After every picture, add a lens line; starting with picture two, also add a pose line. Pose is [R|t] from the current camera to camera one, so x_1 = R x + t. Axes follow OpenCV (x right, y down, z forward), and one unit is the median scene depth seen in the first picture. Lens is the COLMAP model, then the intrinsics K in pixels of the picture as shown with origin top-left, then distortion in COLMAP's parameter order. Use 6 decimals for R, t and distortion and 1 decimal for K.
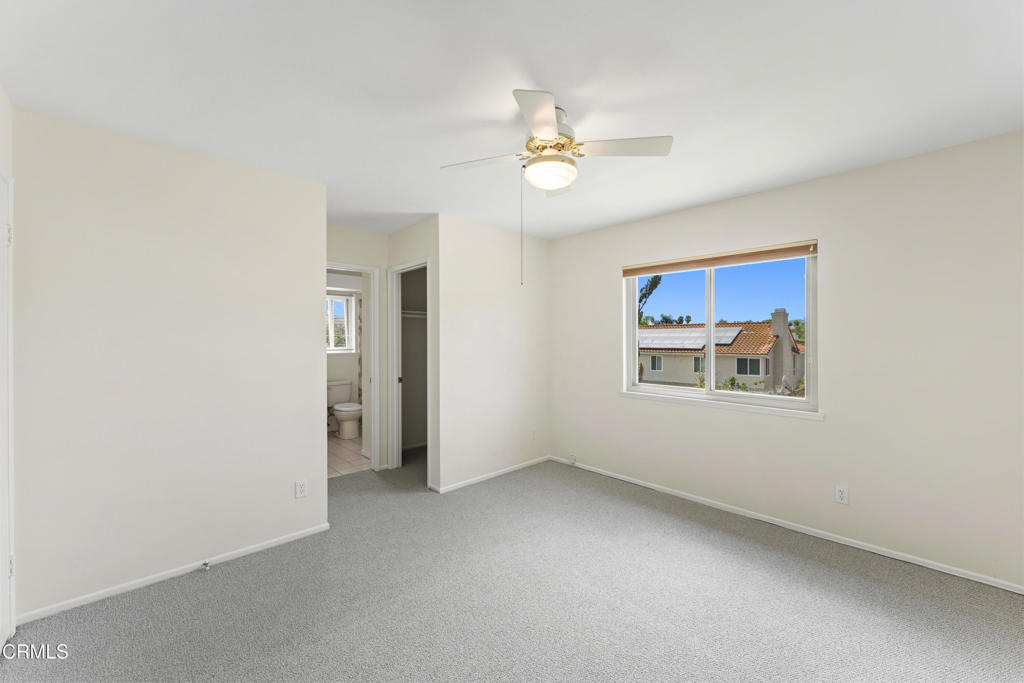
lens RADIAL K [[405.6, 0, 510.6], [0, 405.6, 341.5], [0, 0, 1]] dist [-0.001550, -0.000149]
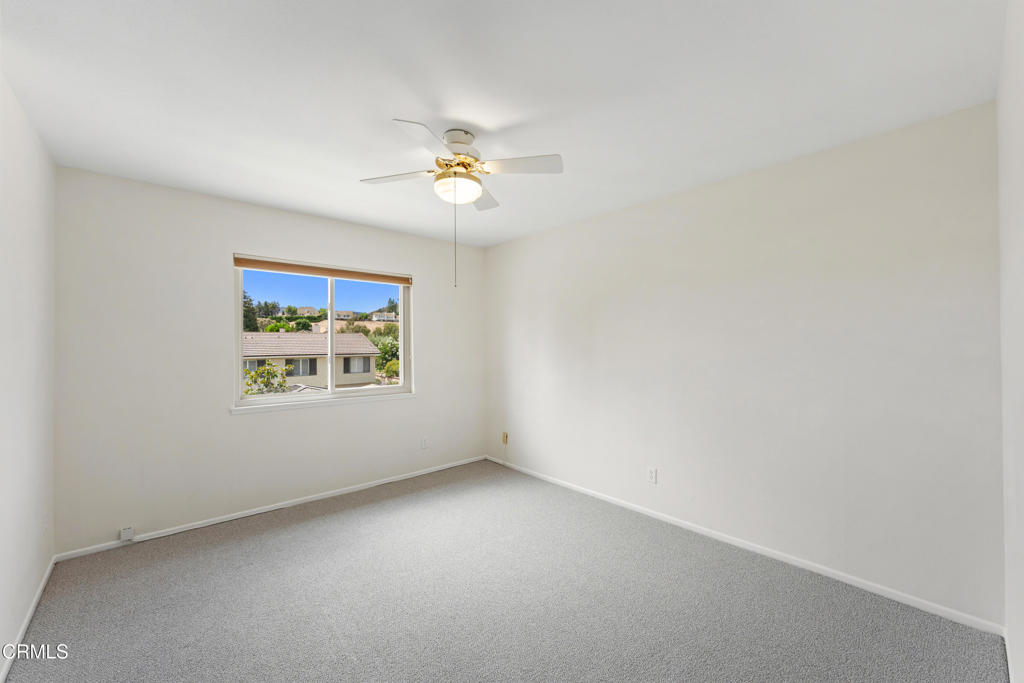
lens RADIAL K [[405.6, 0, 507.6], [0, 405.6, 337.7], [0, 0, 1]] dist [-0.001550, -0.000149]
pose [[0.036609, 0.017510, 0.999176, -0.590764], [0.010187, 0.999788, -0.017894, 0.004769], [-0.999278, 0.010834, 0.036423, 0.497602]]
